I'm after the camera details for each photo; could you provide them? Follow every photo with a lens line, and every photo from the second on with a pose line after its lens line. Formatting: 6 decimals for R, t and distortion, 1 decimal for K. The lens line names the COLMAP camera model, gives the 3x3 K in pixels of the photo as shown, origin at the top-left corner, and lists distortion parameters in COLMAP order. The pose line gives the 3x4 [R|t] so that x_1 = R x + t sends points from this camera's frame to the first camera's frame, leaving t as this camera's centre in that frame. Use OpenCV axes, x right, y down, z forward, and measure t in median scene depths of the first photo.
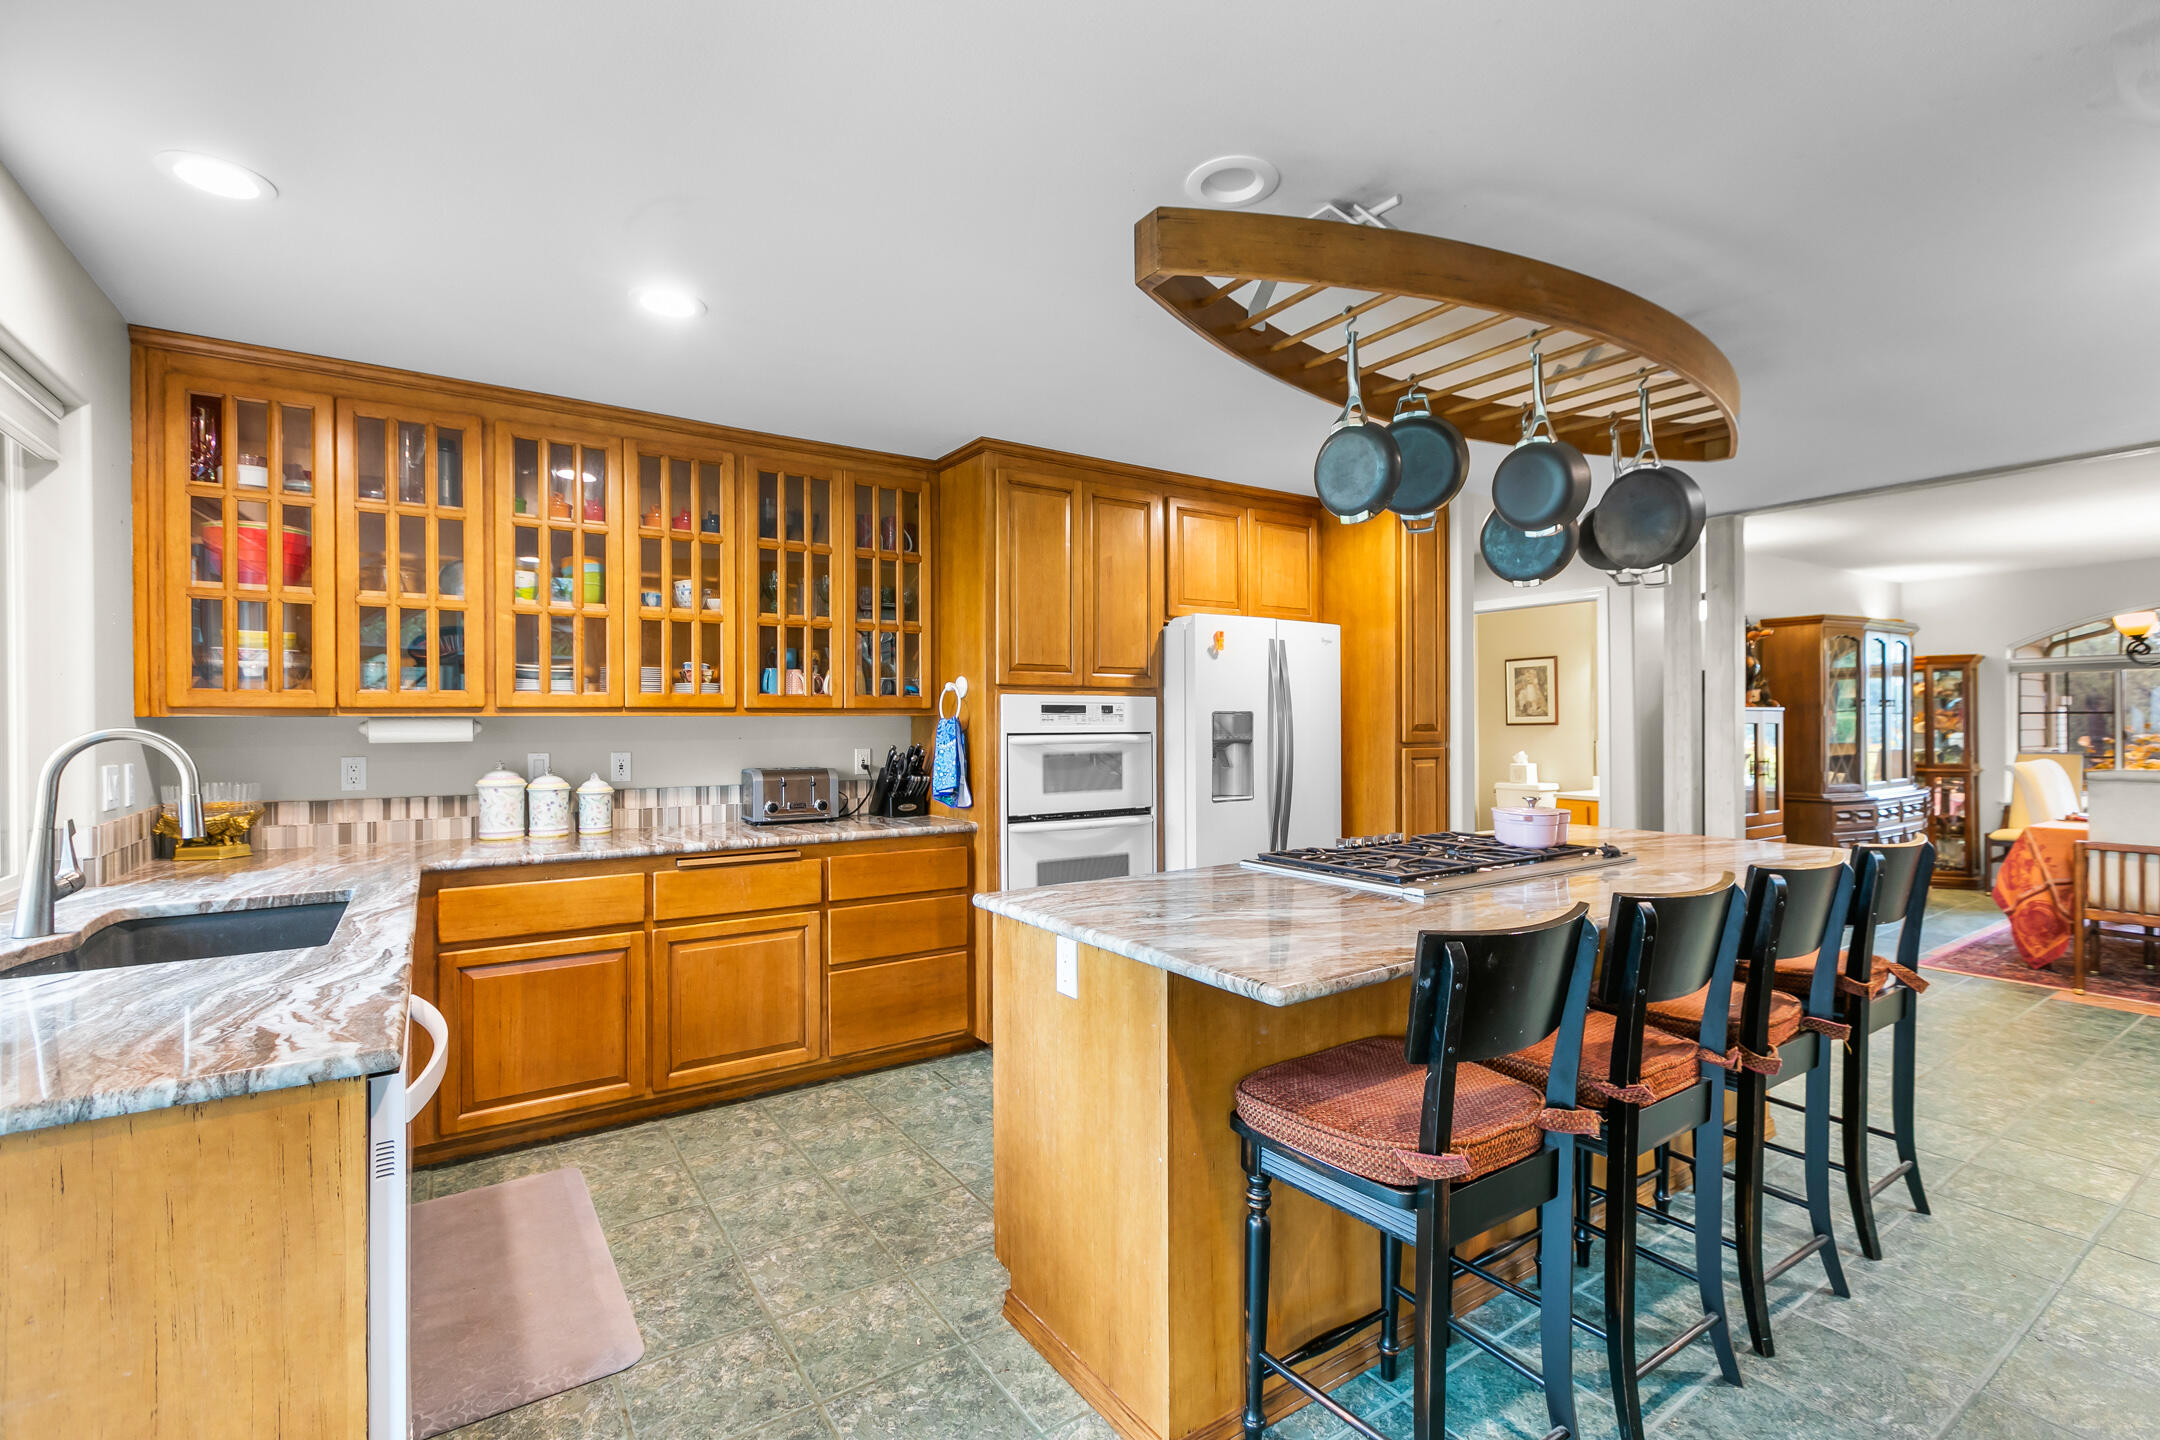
lens RADIAL K [[961.9, 0, 1080.0], [0, 961.9, 720.0], [0, 0, 1]] dist [-0.016364, 0.000040]
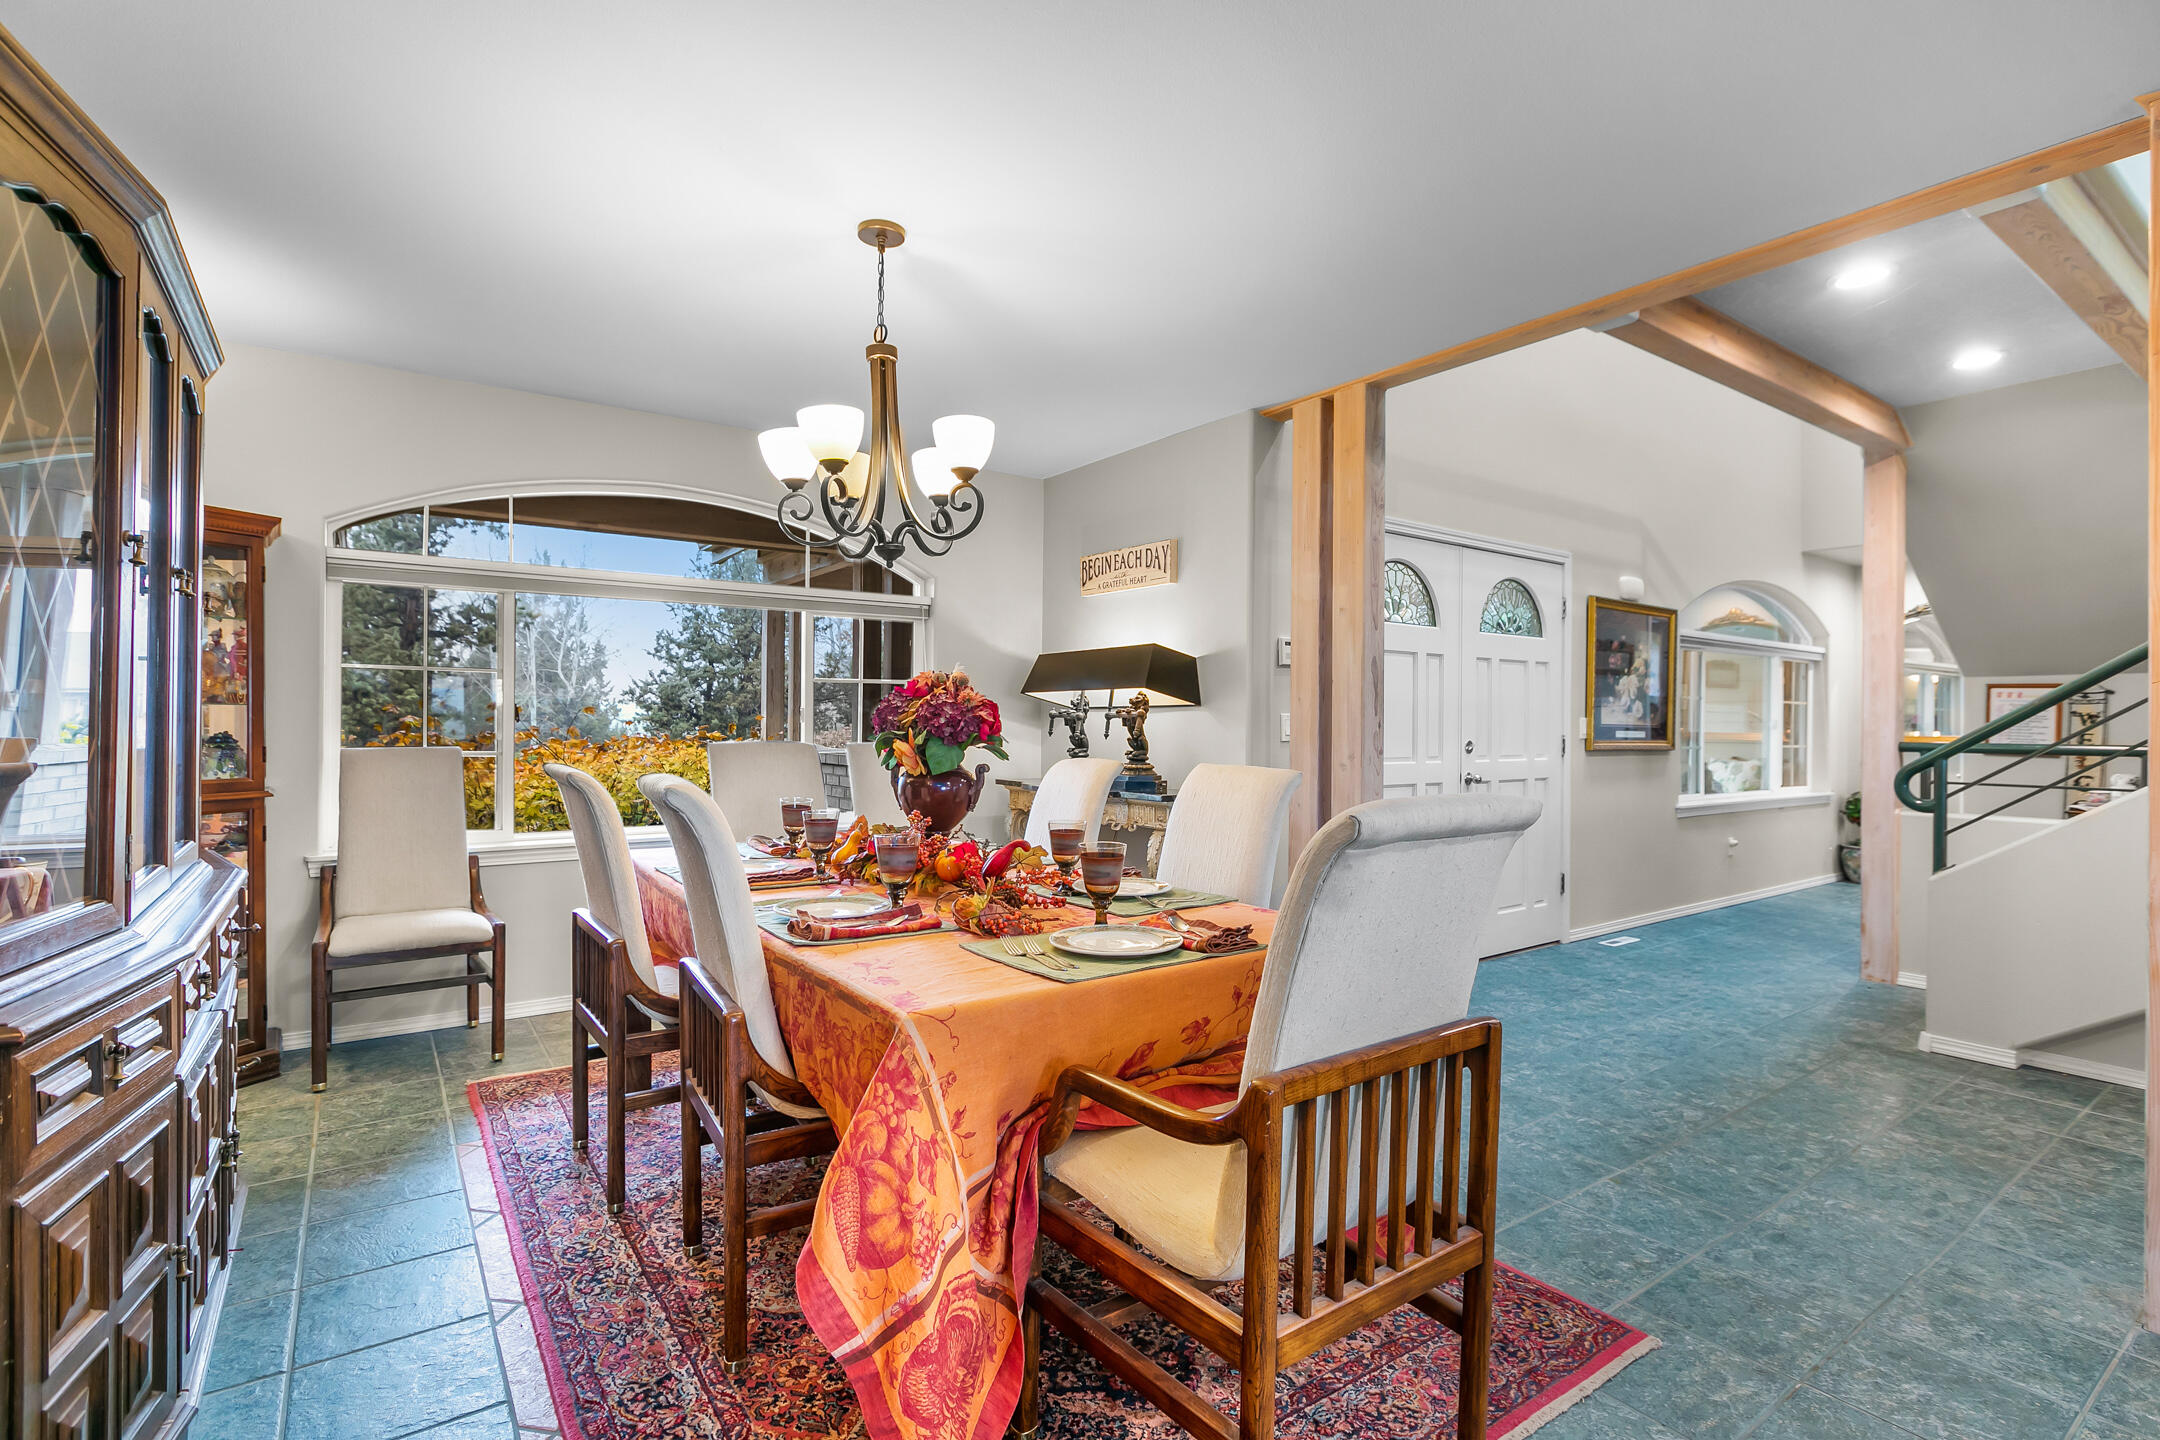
lens RADIAL K [[1038.3, 0, 1088.7], [0, 1038.3, 714.1], [0, 0, 1]] dist [-0.003829, 0.000369]
pose [[-0.015311, 0.010368, 0.999829, 0.437029], [-0.005967, 0.999927, -0.010460, 0.018612], [-0.999865, -0.006126, -0.015248, 0.592845]]
